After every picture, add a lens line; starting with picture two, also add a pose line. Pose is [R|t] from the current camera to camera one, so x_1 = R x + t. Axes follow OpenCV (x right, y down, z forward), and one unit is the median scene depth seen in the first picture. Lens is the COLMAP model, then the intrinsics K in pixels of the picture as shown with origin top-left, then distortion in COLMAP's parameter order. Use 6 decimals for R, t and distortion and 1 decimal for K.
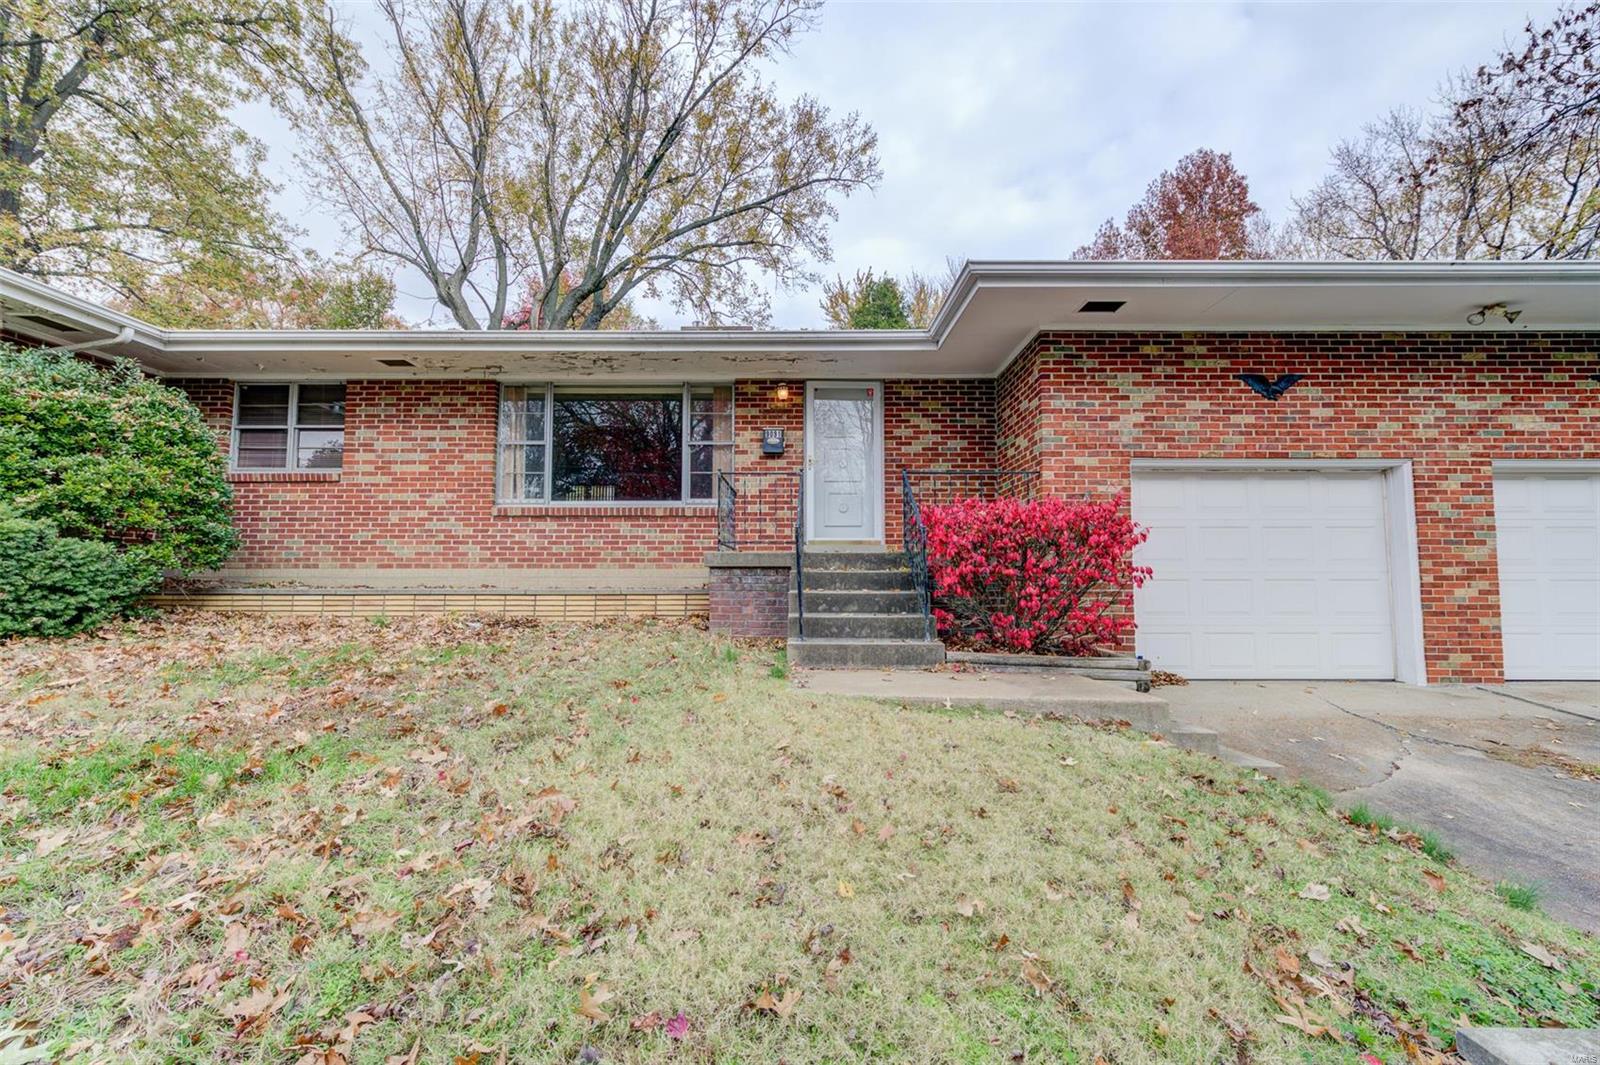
lens RADIAL K [[635.7, 0, 801.7], [0, 635.7, 541.9], [0, 0, 1]] dist [0.006557, -0.002198]
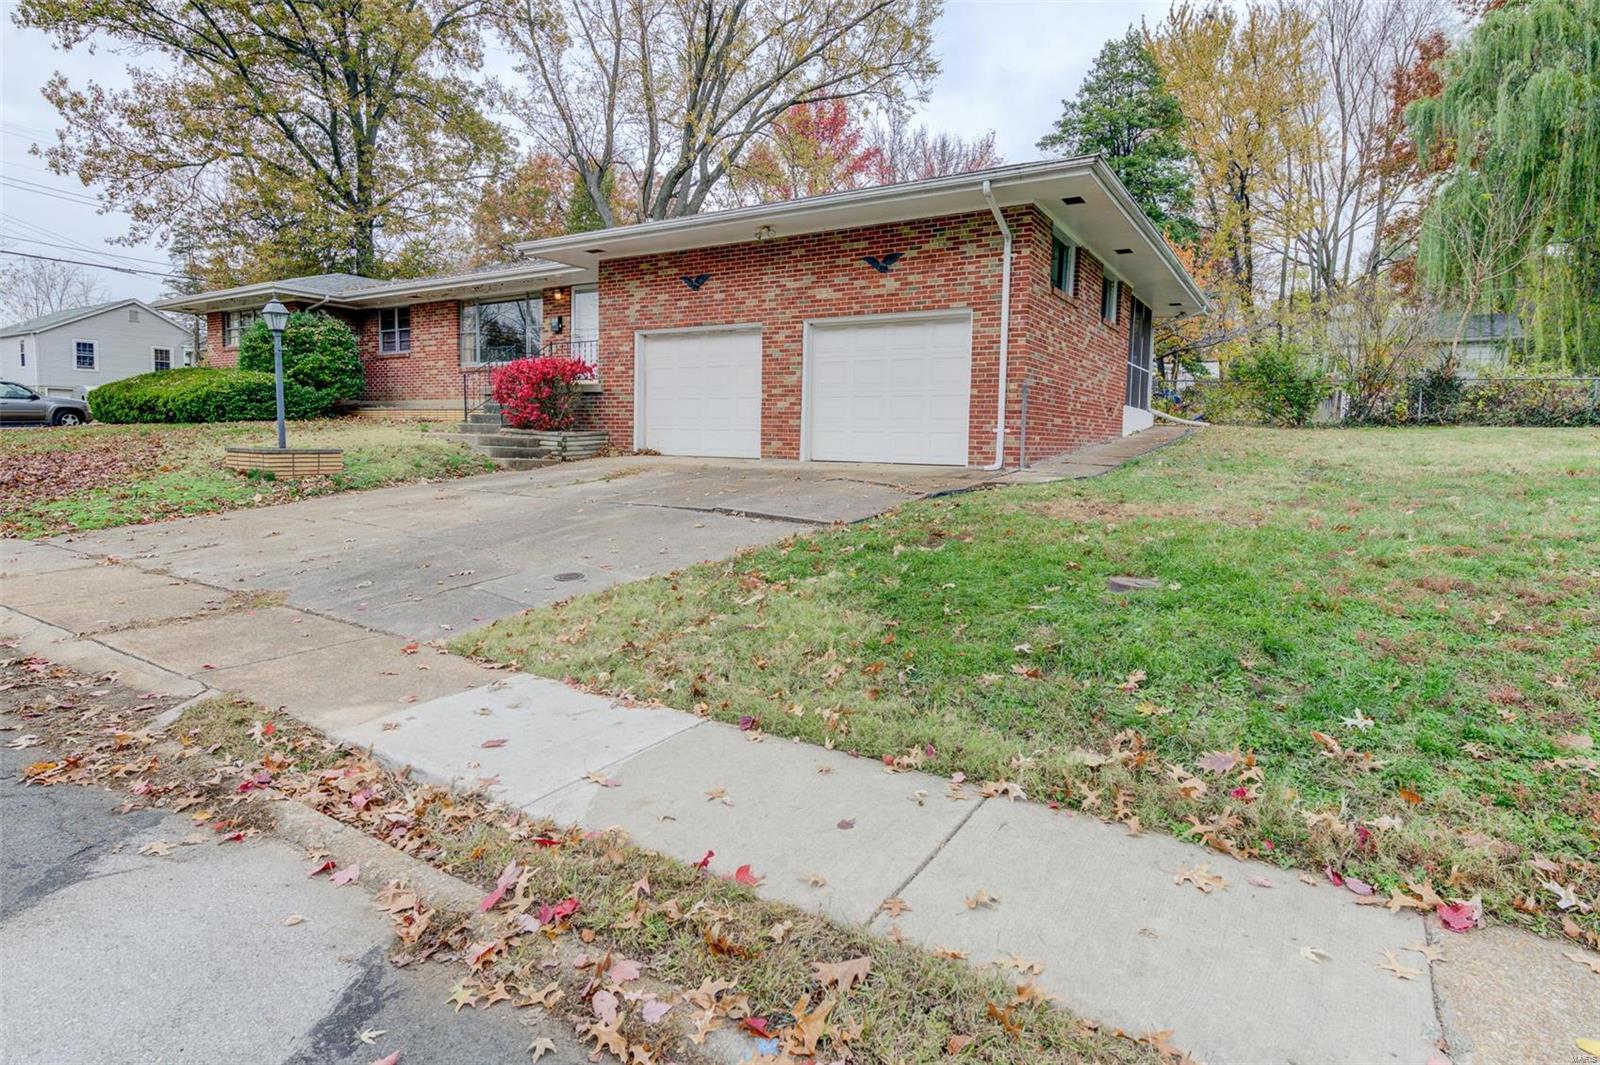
lens RADIAL K [[835.2, 0, 795.5], [0, 835.2, 525.3], [0, 0, 1]] dist [0.003487, -0.001168]
pose [[0.847416, 0.069420, -0.526371, 2.177823], [0.013298, 0.988329, 0.151754, 0.060530], [0.530762, -0.135598, 0.836603, -0.805405]]
